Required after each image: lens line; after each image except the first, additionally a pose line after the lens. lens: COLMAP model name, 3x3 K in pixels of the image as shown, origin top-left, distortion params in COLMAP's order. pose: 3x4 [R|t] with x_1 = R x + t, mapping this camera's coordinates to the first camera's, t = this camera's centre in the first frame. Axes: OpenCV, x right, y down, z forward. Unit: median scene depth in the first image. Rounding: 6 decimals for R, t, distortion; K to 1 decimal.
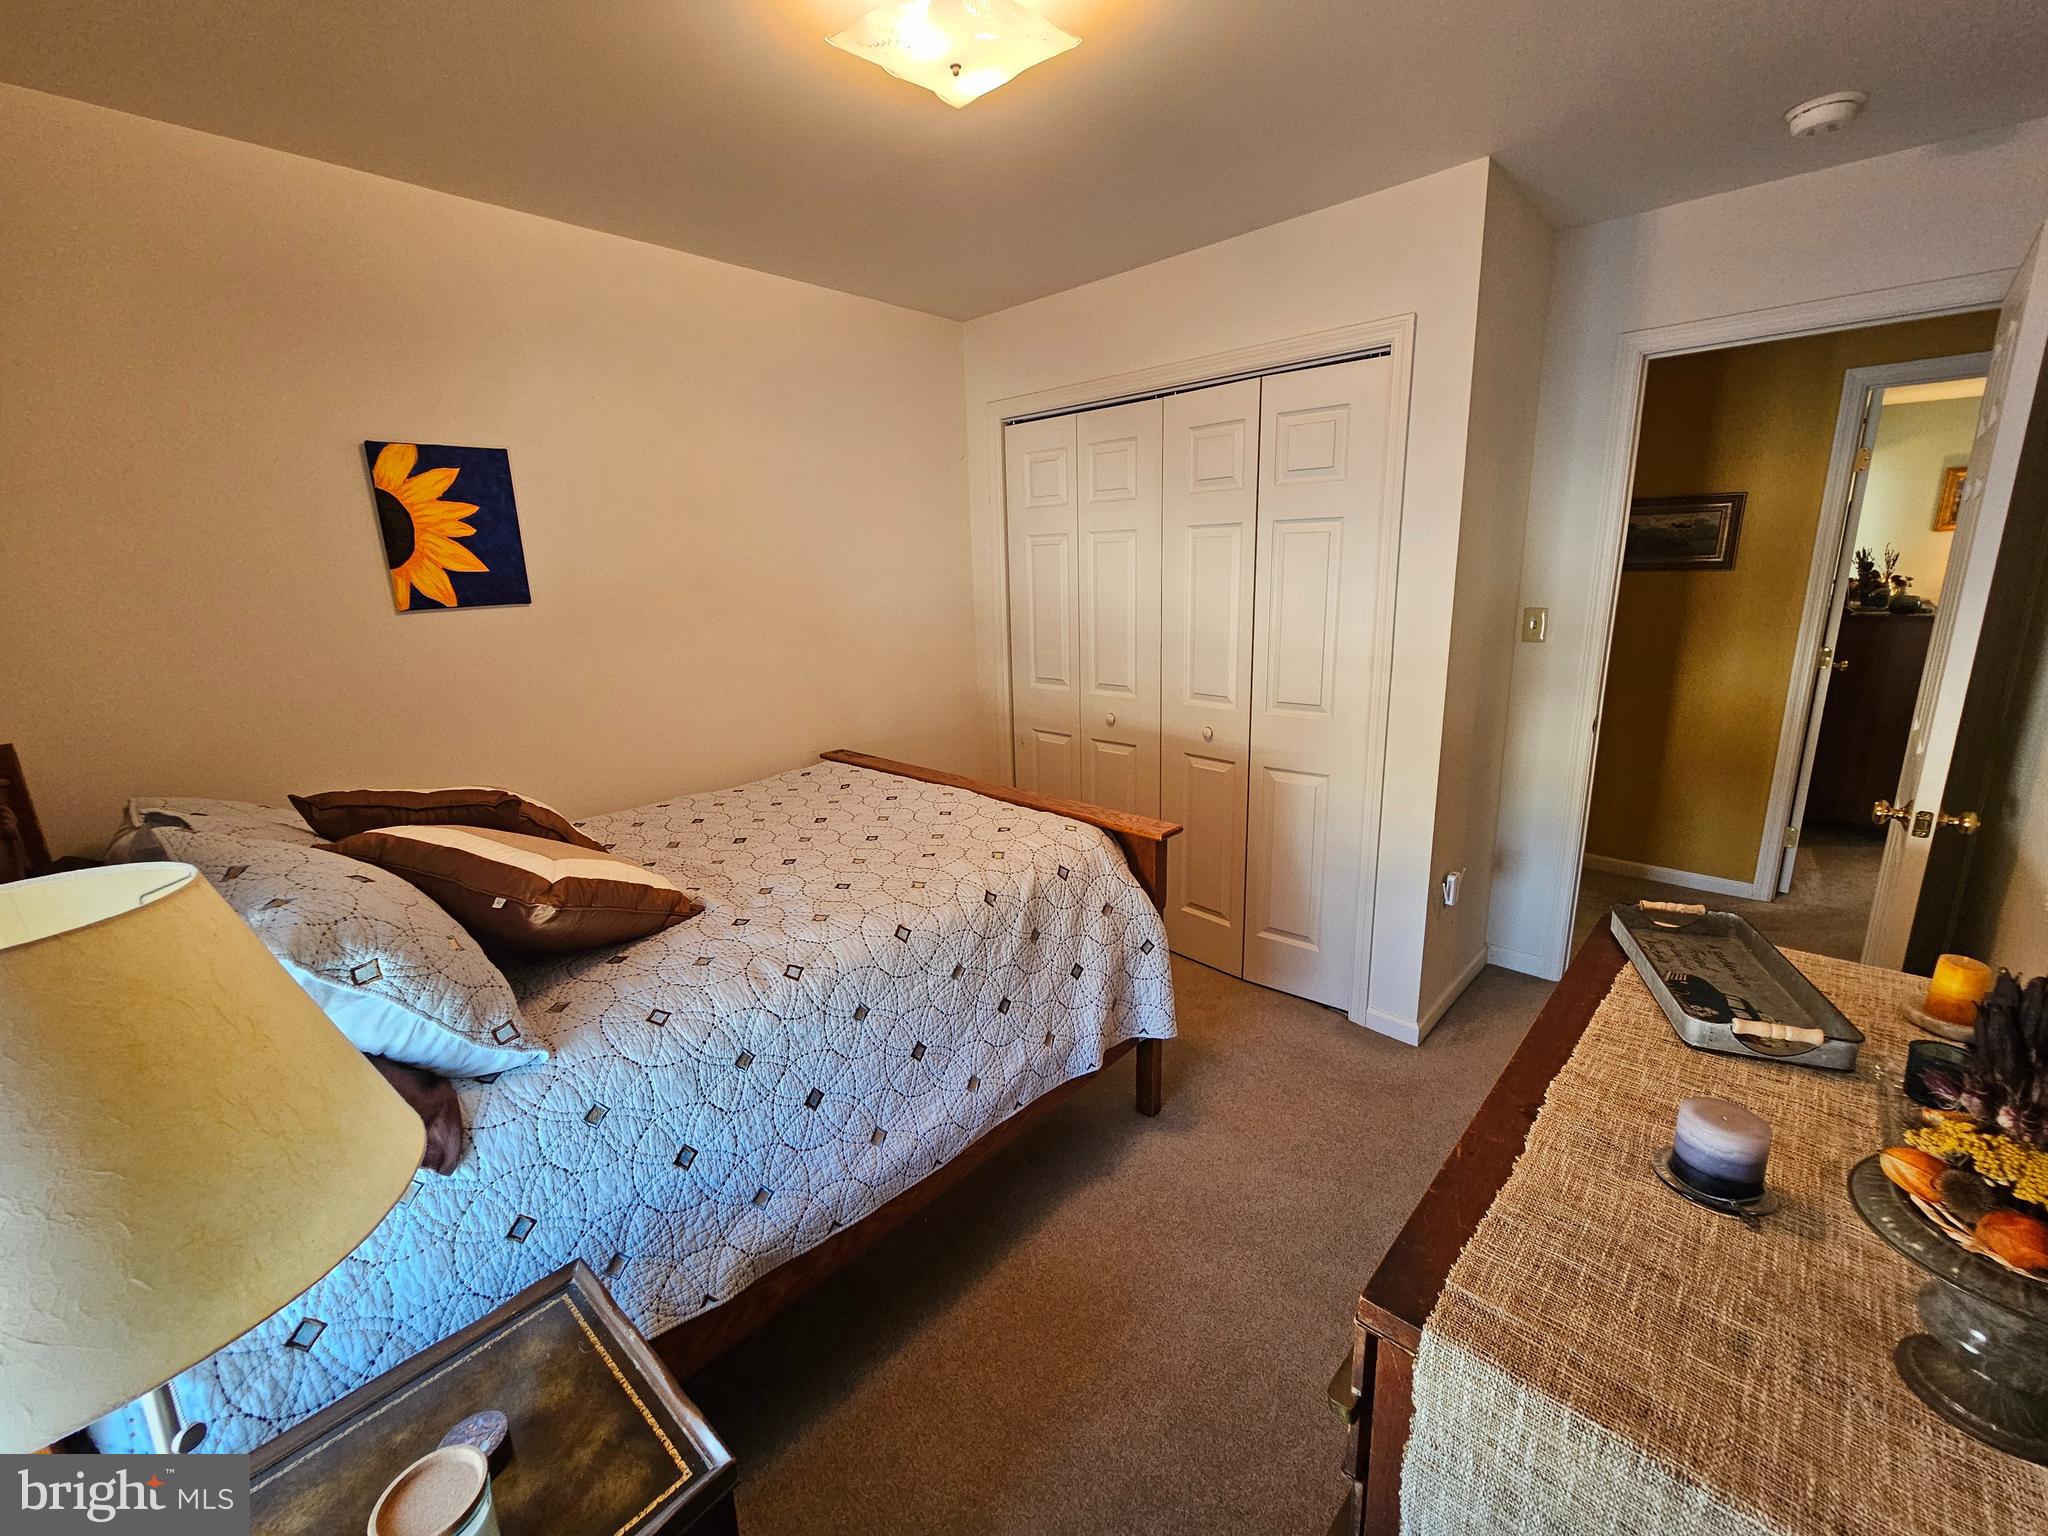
lens RADIAL K [[842.4, 0, 1025.8], [0, 842.4, 765.1], [0, 0, 1]] dist [-0.001563, 0.000425]
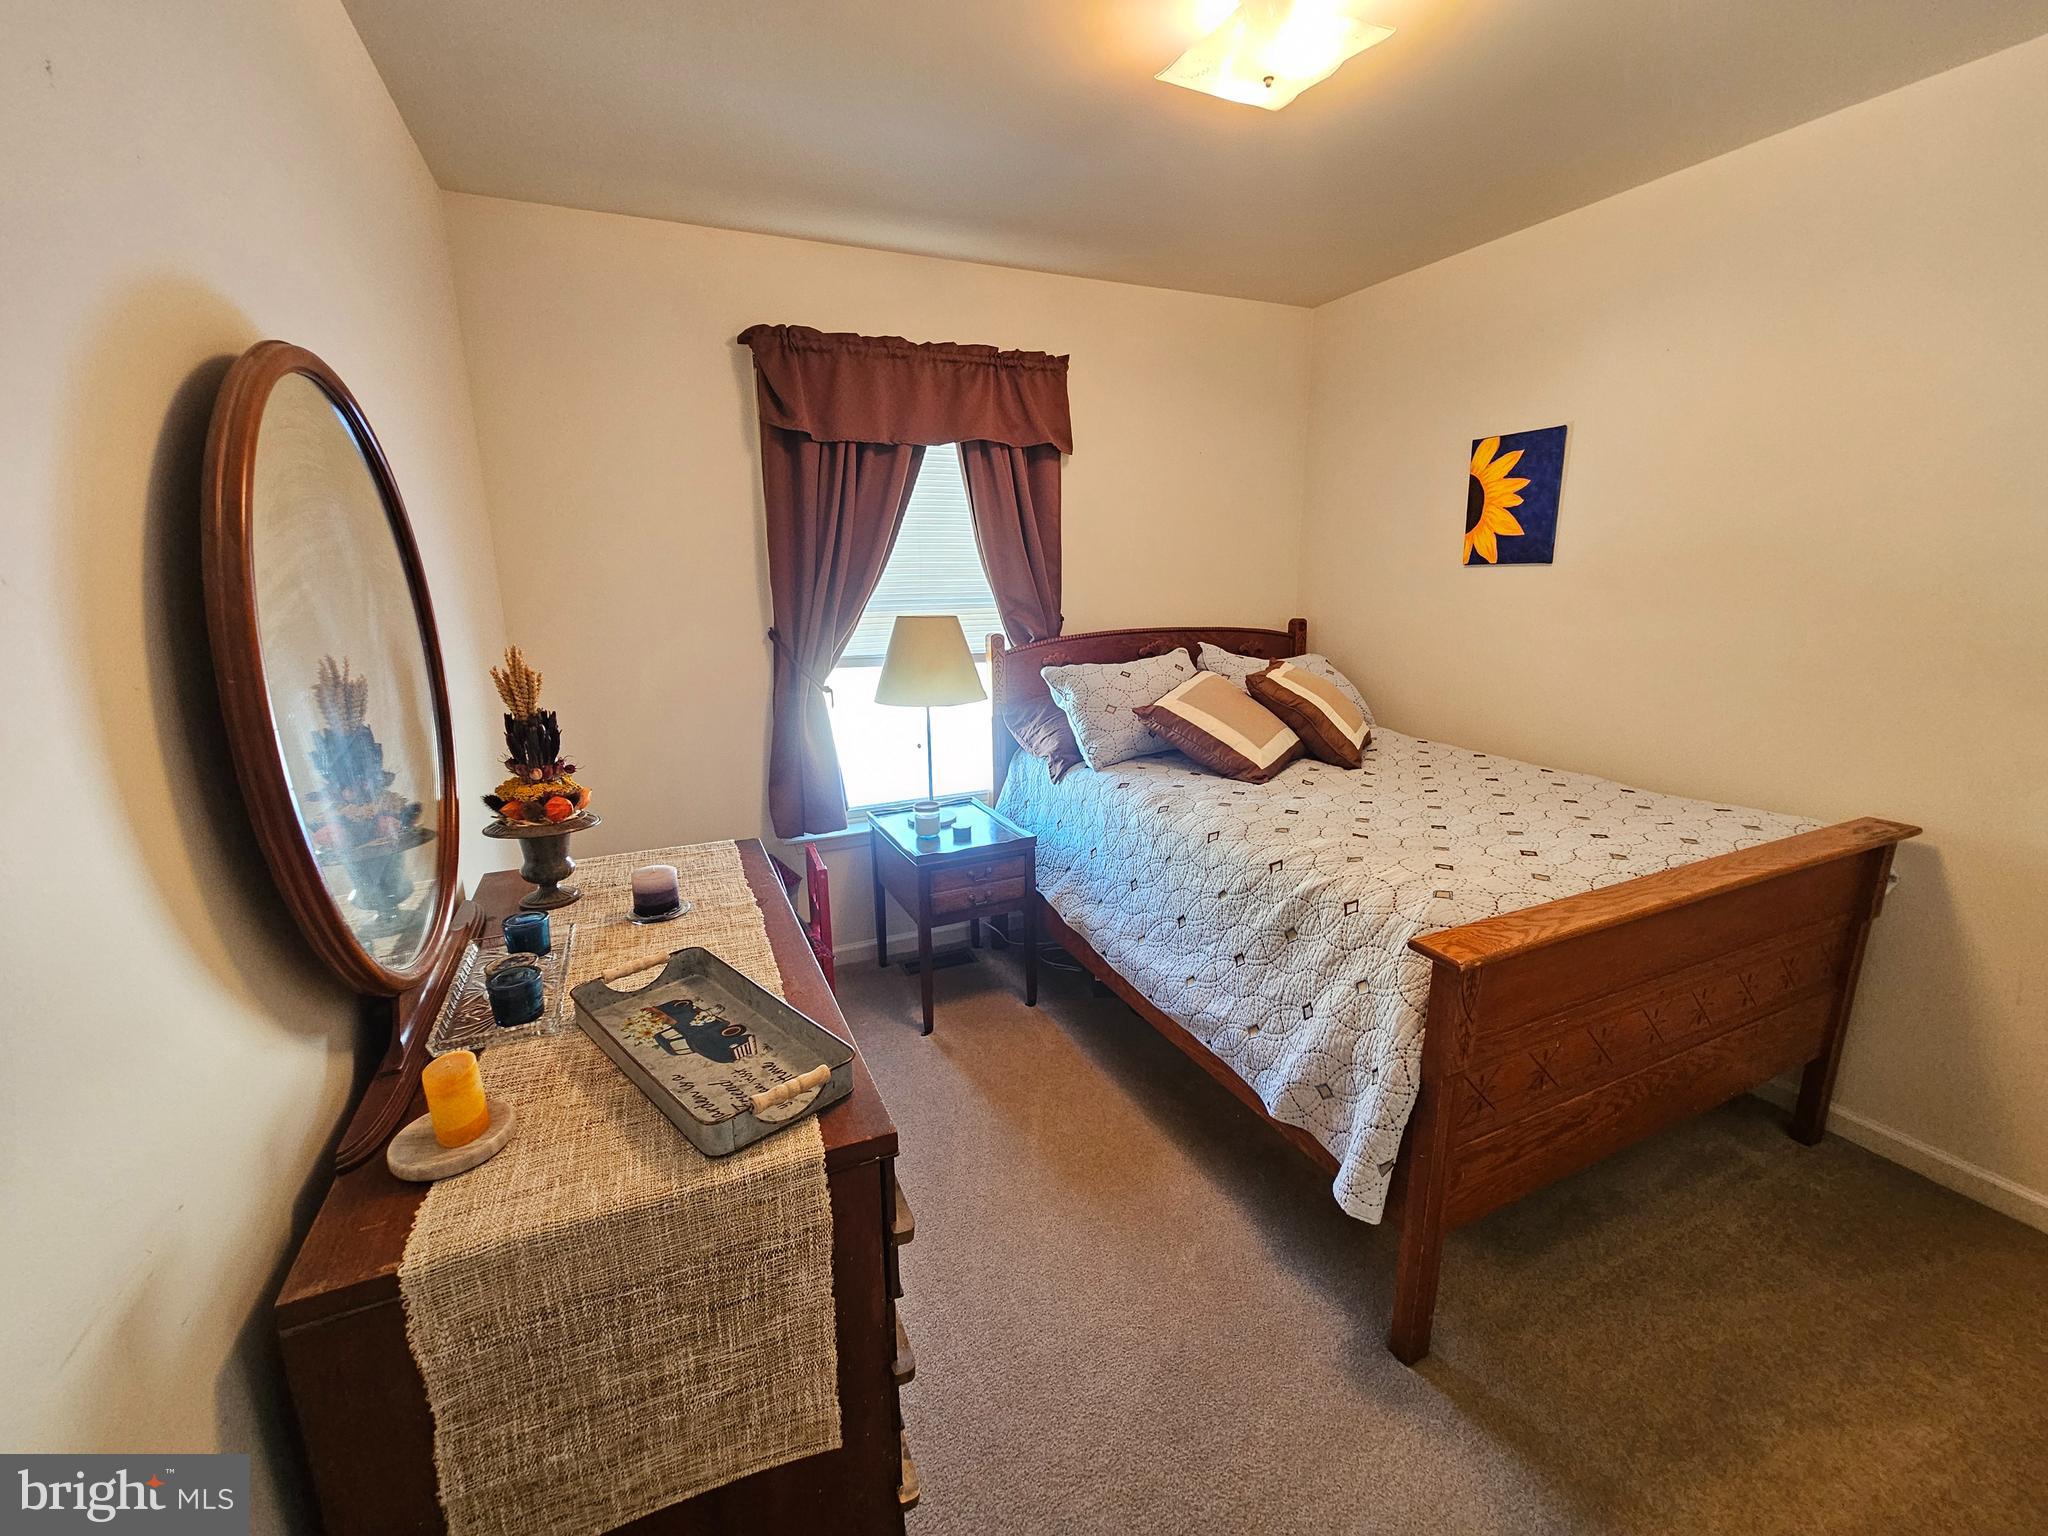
lens RADIAL K [[842.4, 0, 1025.1], [0, 842.4, 764.3], [0, 0, 1]] dist [-0.001563, 0.000425]
pose [[-0.379371, 0.243588, -0.892604, 0.817775], [-0.192936, 0.922689, 0.333798, -0.203137], [0.904905, 0.298849, -0.303044, 0.867162]]
